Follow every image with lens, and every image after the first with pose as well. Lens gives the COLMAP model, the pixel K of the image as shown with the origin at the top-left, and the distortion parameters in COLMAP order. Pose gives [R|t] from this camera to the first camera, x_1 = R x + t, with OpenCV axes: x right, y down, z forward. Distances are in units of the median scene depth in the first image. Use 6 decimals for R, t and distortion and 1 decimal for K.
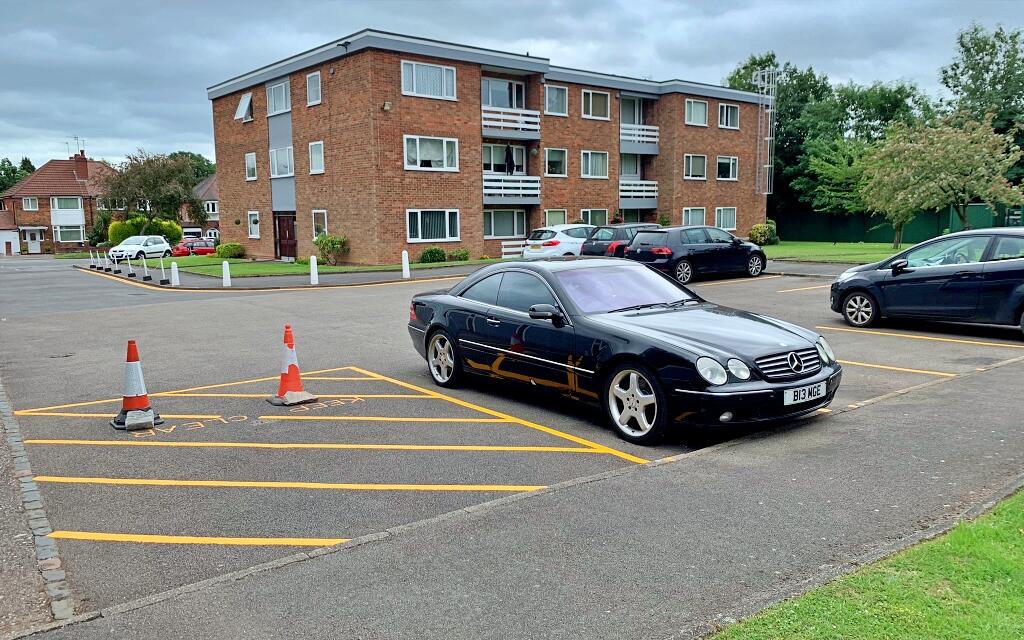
lens RADIAL K [[764.0, 0, 512.0], [0, 764.0, 320.0], [0, 0, 1]] dist [0.008497, -0.033731]
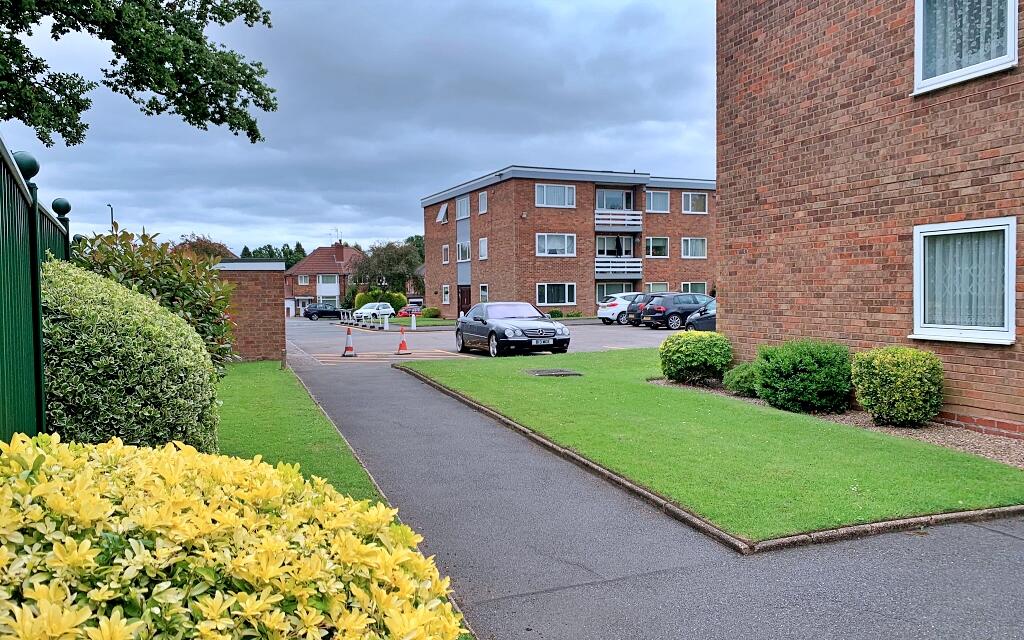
lens RADIAL K [[764.0, 0, 512.0], [0, 764.0, 320.0], [0, 0, 1]] dist [0.008497, -0.033731]
pose [[0.959523, 0.008409, -0.281504, 0.198536], [-0.035018, 0.995359, -0.089630, 0.050493], [0.279444, 0.095860, 0.955365, -0.349590]]
